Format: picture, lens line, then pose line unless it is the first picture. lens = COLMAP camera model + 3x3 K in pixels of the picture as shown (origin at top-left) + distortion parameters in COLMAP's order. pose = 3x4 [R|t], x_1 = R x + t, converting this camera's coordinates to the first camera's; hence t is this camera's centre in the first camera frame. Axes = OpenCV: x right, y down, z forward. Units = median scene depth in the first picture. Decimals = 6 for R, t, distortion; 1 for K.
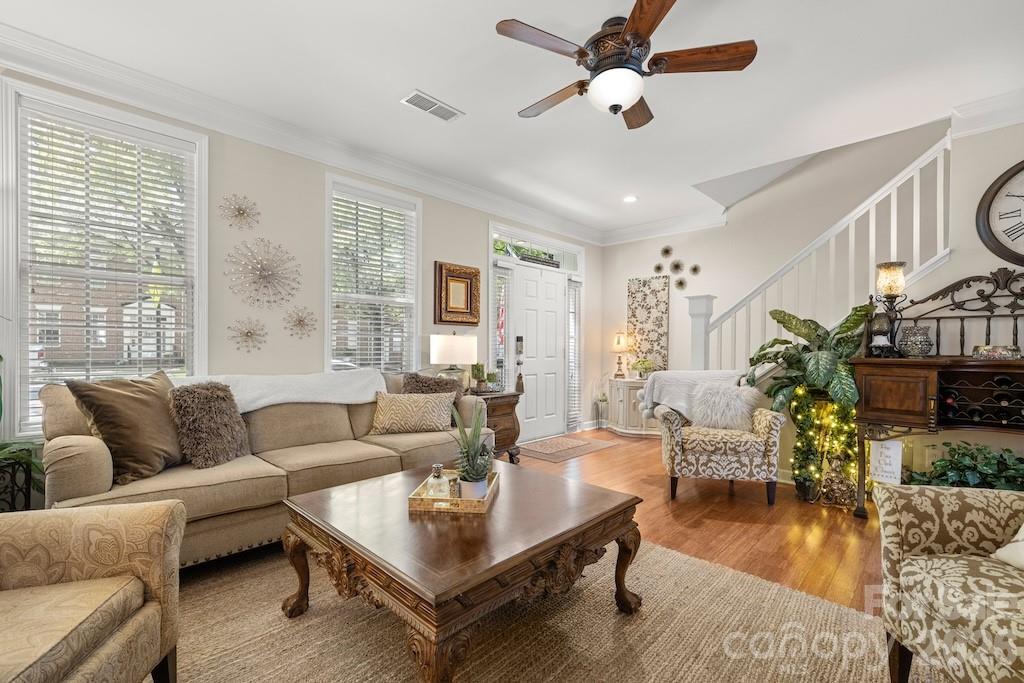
lens RADIAL K [[437.9, 0, 512.0], [0, 437.9, 341.5], [0, 0, 1]] dist [0.003835, 0.000676]
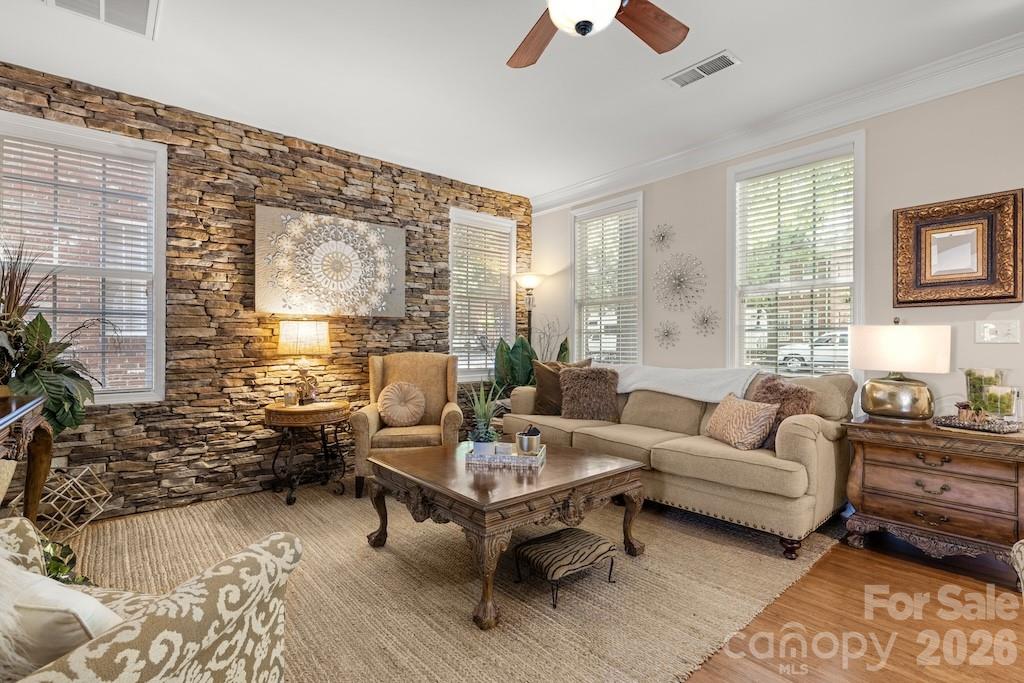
lens RADIAL K [[482.2, 0, 506.2], [0, 482.2, 343.2], [0, 0, 1]] dist [-0.004595, 0.000438]
pose [[-0.104473, -0.008944, -0.994487, 0.434835], [0.008256, 0.999917, -0.009860, 0.010586], [0.994493, -0.009240, -0.104391, 0.376176]]
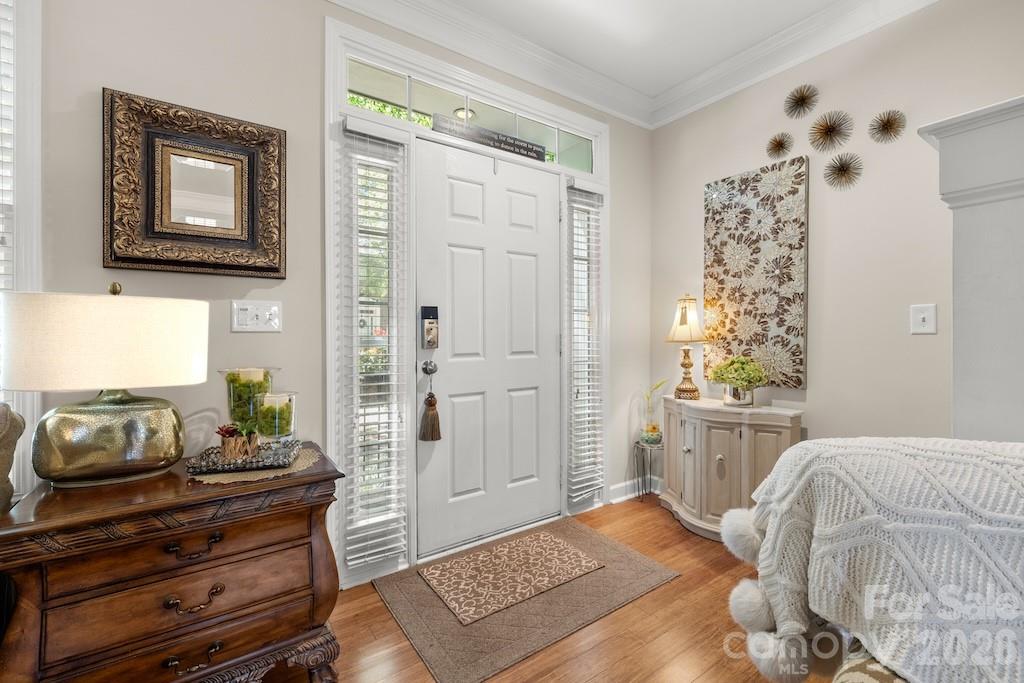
lens RADIAL K [[433.5, 0, 509.5], [0, 433.5, 330.7], [0, 0, 1]] dist [-0.001153, 0.000181]
pose [[0.981301, -0.008787, -0.192278, 0.156166], [0.010047, 0.999934, 0.005577, 0.009071], [0.192216, -0.007405, 0.981325, 0.534649]]
